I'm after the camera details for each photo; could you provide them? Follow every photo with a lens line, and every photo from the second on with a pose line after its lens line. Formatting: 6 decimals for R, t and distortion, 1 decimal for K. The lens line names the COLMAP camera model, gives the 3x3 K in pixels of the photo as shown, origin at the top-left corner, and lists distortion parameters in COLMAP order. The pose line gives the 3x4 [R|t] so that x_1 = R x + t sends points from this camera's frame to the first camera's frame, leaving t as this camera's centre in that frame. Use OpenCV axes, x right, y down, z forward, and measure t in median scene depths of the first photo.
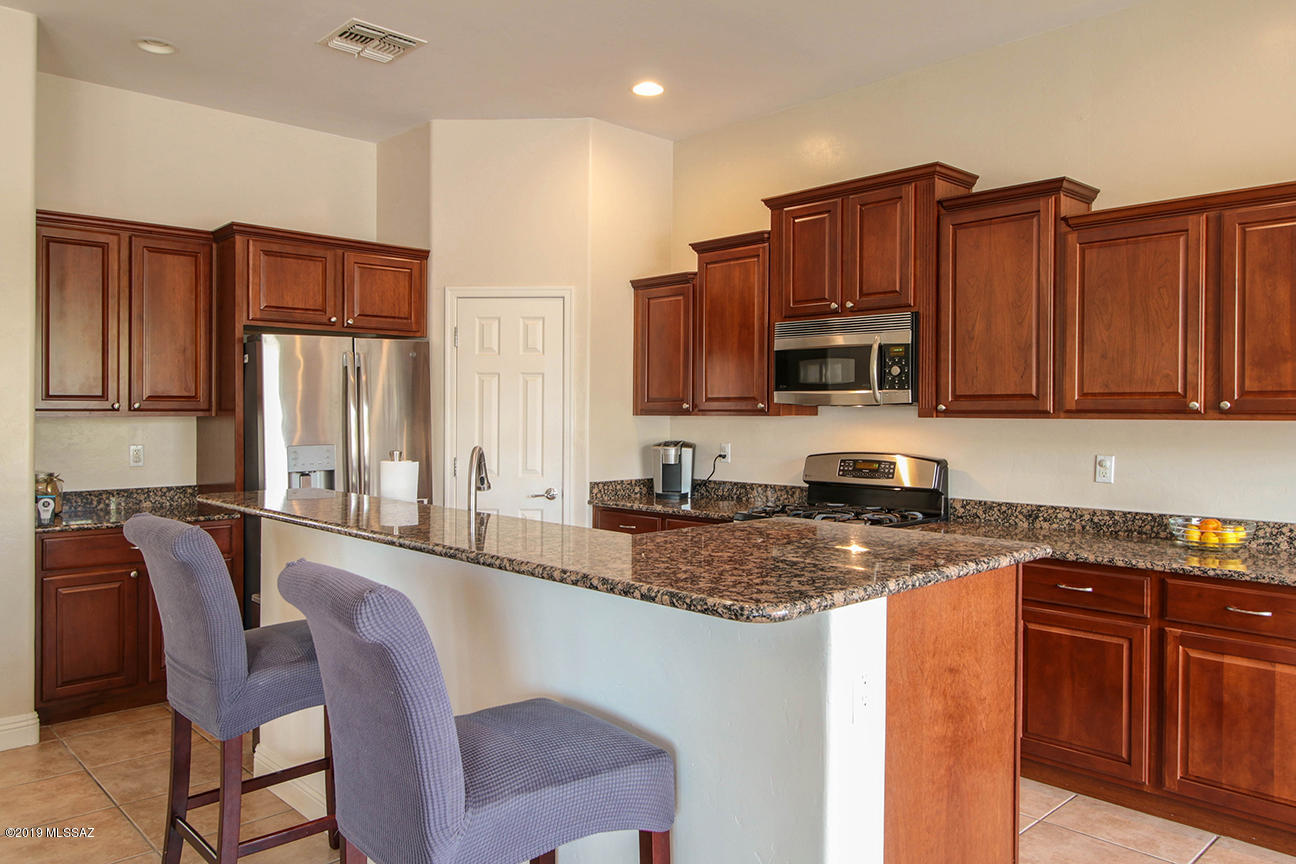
lens RADIAL K [[919.3, 0, 645.5], [0, 919.3, 421.2], [0, 0, 1]] dist [0.002070, 0.000471]
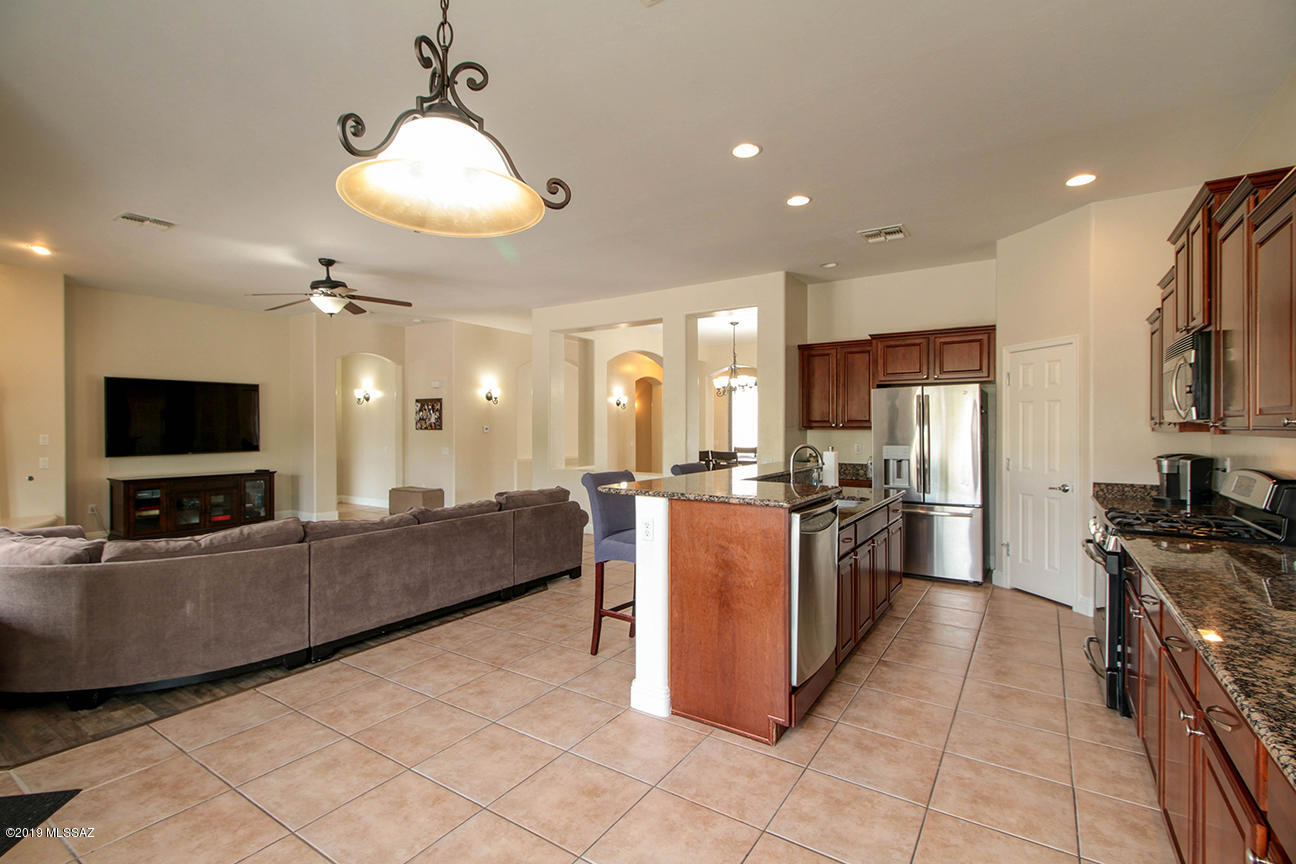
lens RADIAL K [[593.4, 0, 641.7], [0, 593.4, 430.2], [0, 0, 1]] dist [0.011366, -0.003991]
pose [[0.222016, 0.004761, -0.975031, 0.655852], [-0.010946, 0.999937, 0.002391, -0.002336], [0.974981, 0.010142, 0.222055, 0.198520]]
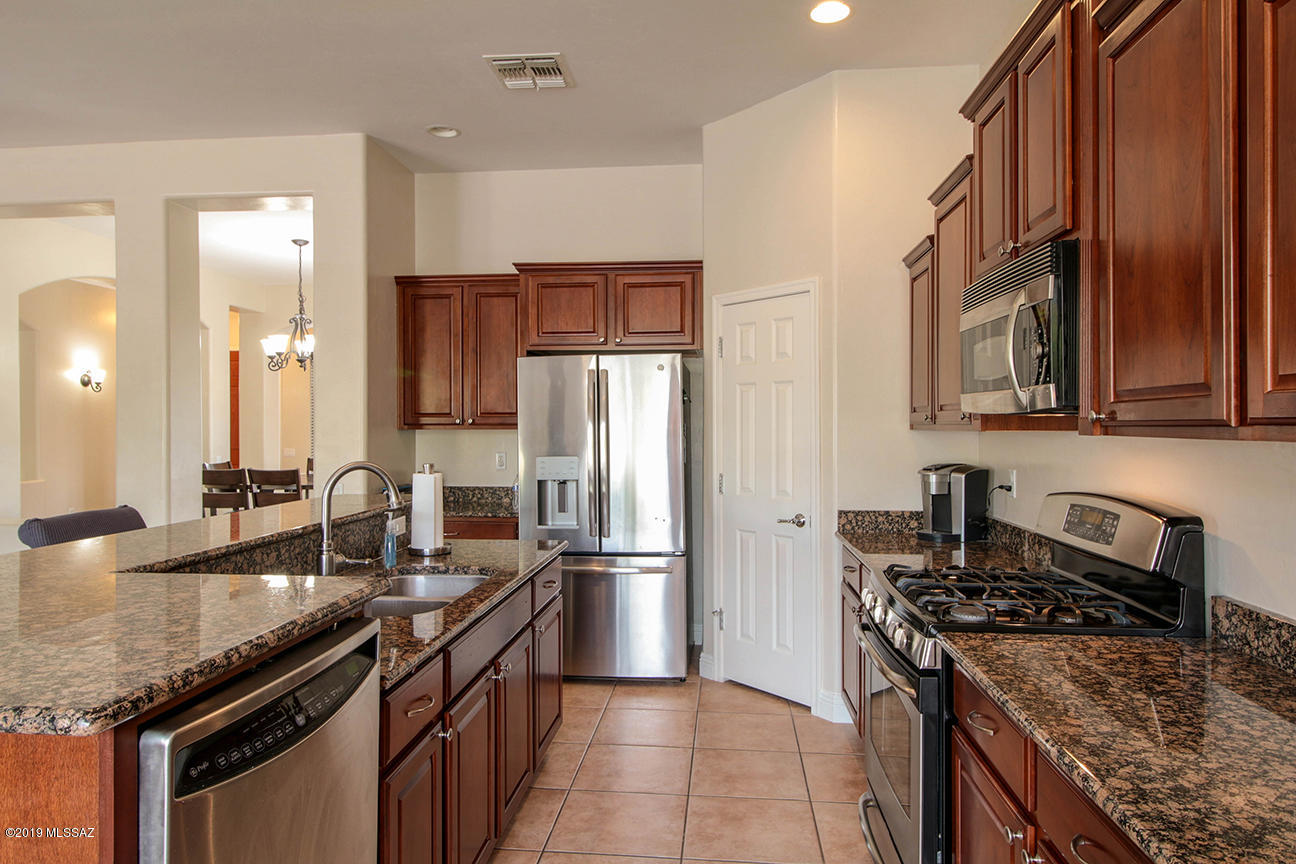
lens RADIAL K [[815.1, 0, 643.9], [0, 815.1, 427.9], [0, 0, 1]] dist [0.002480, -0.000077]
pose [[0.652887, 0.000529, -0.757455, 0.403102], [-0.006774, 0.999964, -0.005141, -0.002831], [0.757425, 0.008487, 0.652867, 0.408407]]
